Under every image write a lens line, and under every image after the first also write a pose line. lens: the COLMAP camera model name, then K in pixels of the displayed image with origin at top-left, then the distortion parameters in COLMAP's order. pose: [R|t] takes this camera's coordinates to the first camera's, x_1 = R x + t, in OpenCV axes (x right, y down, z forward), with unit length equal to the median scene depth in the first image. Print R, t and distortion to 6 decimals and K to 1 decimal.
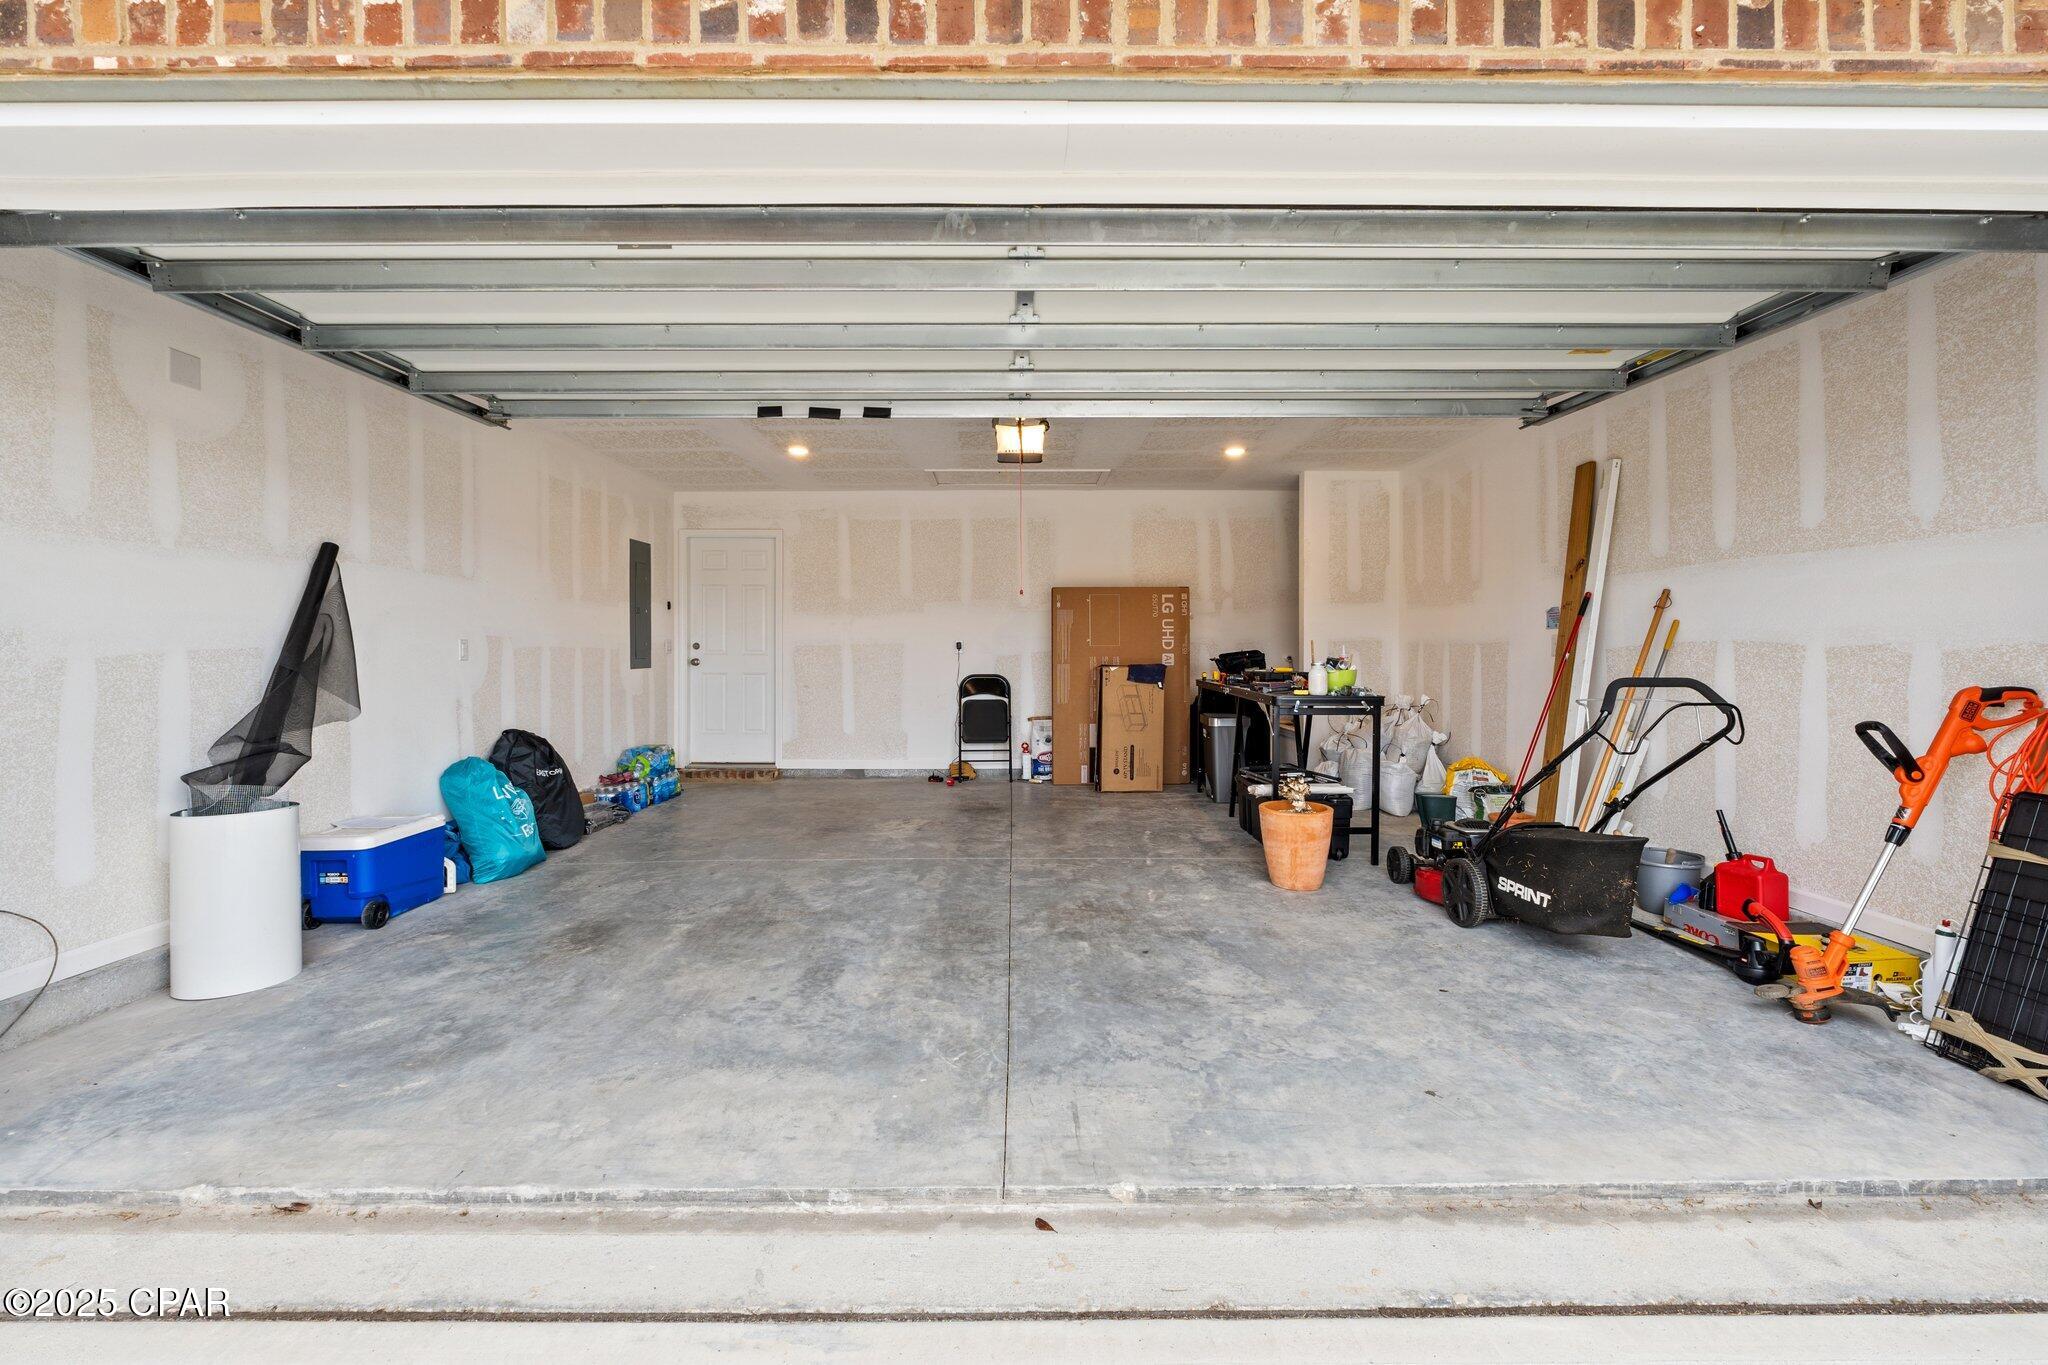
lens RADIAL K [[871.0, 0, 1016.4], [0, 871.0, 676.1], [0, 0, 1]] dist [-0.002853, -0.000043]
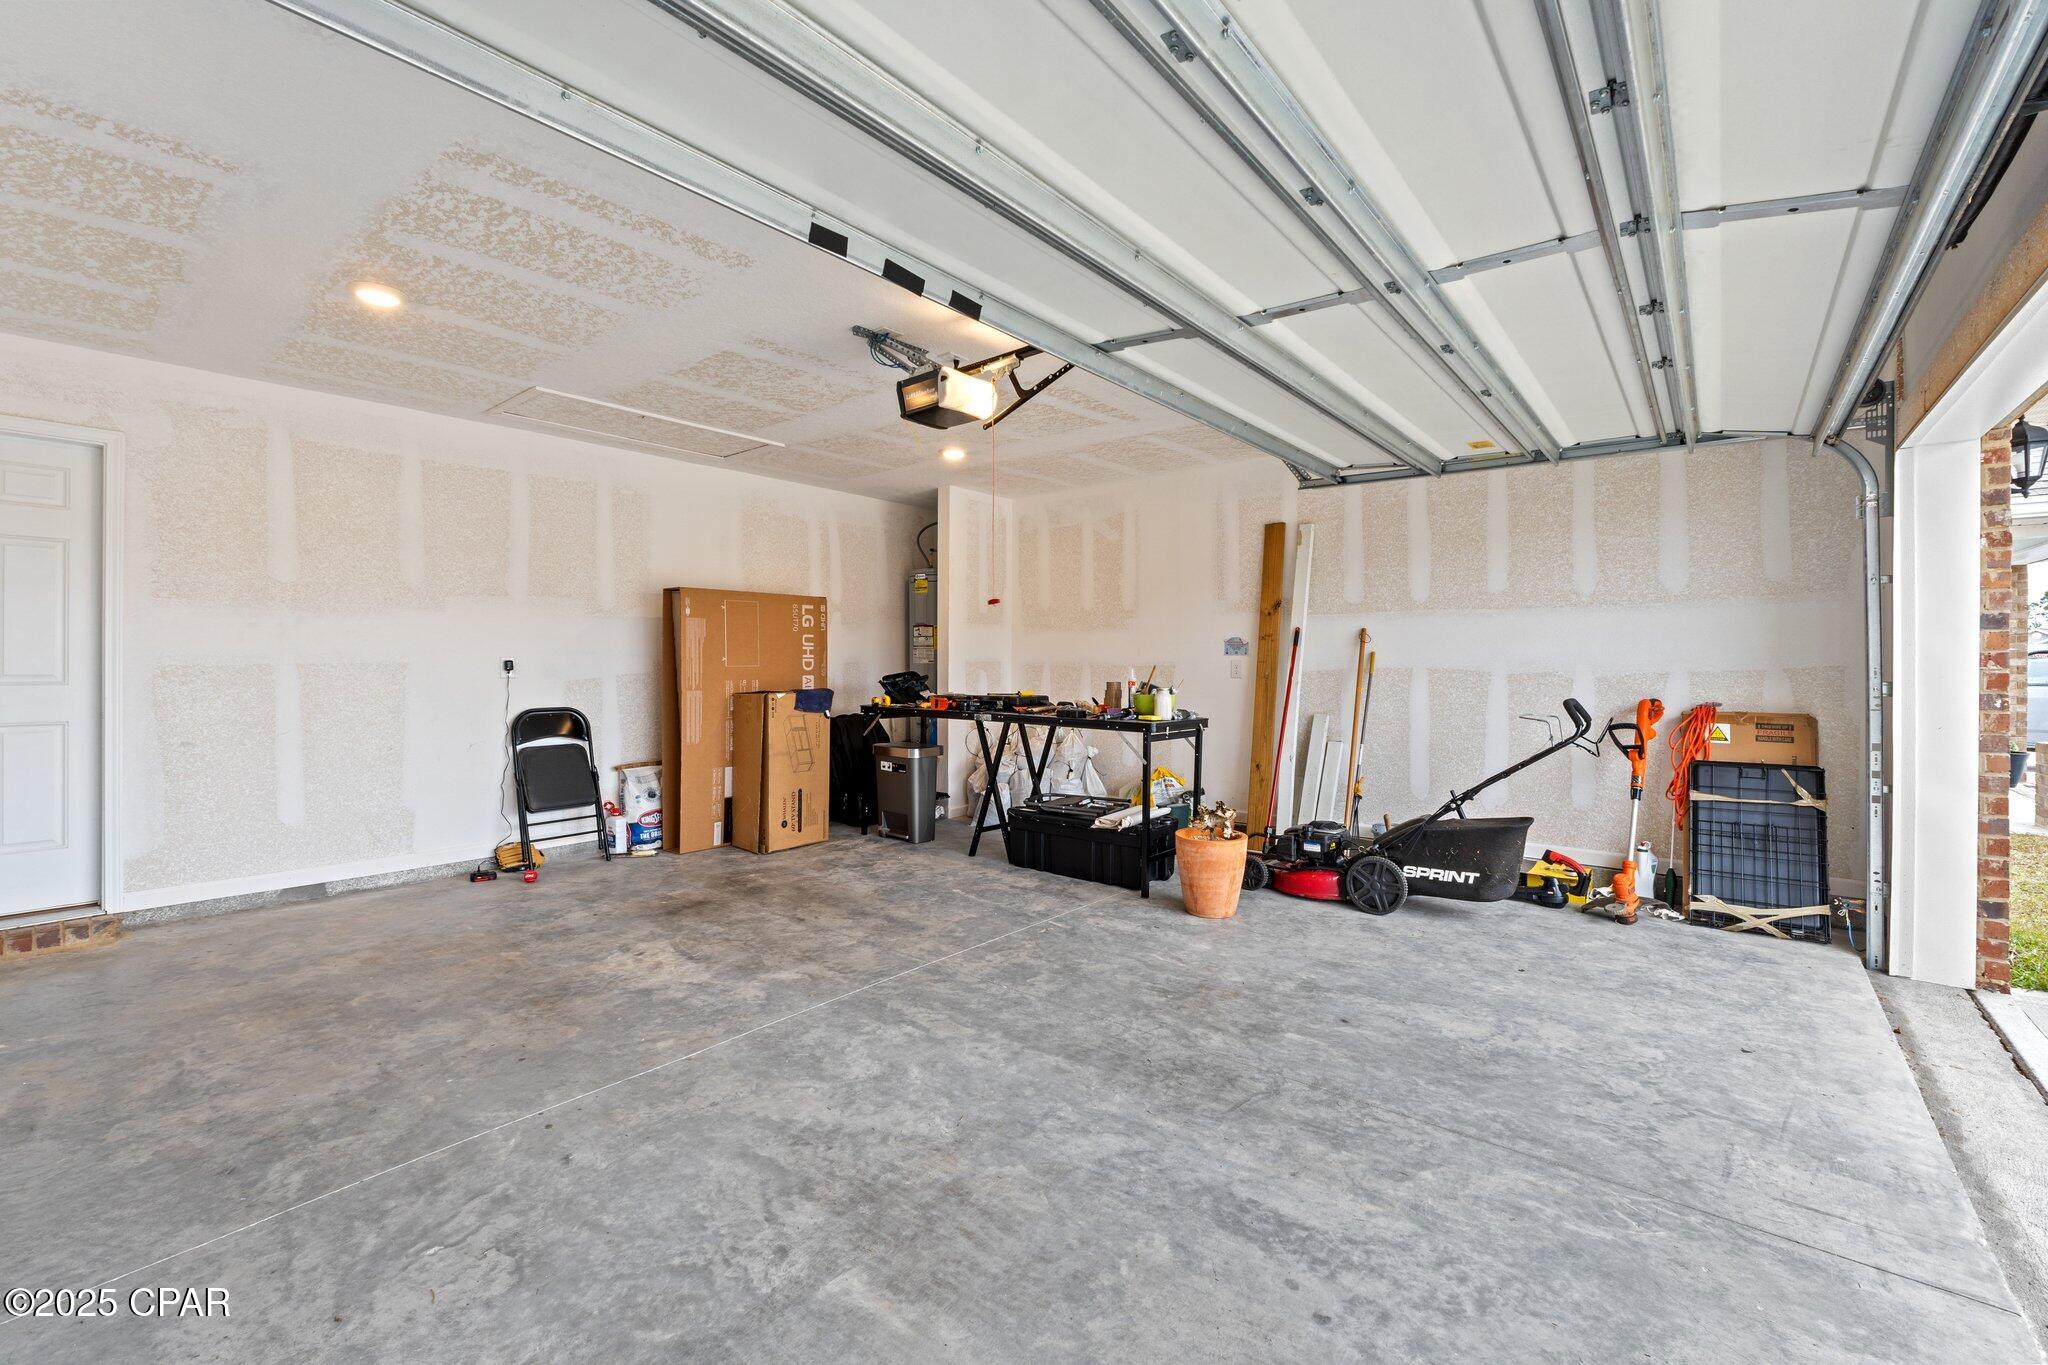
lens RADIAL K [[861.3, 0, 1024.0], [0, 861.3, 682.5], [0, 0, 1]] dist [-0.008615, -0.000052]
pose [[0.641705, -0.014429, 0.766816, -0.663805], [0.019648, 0.999804, 0.002372, -0.034012], [-0.766700, 0.013544, 0.641862, 0.621506]]
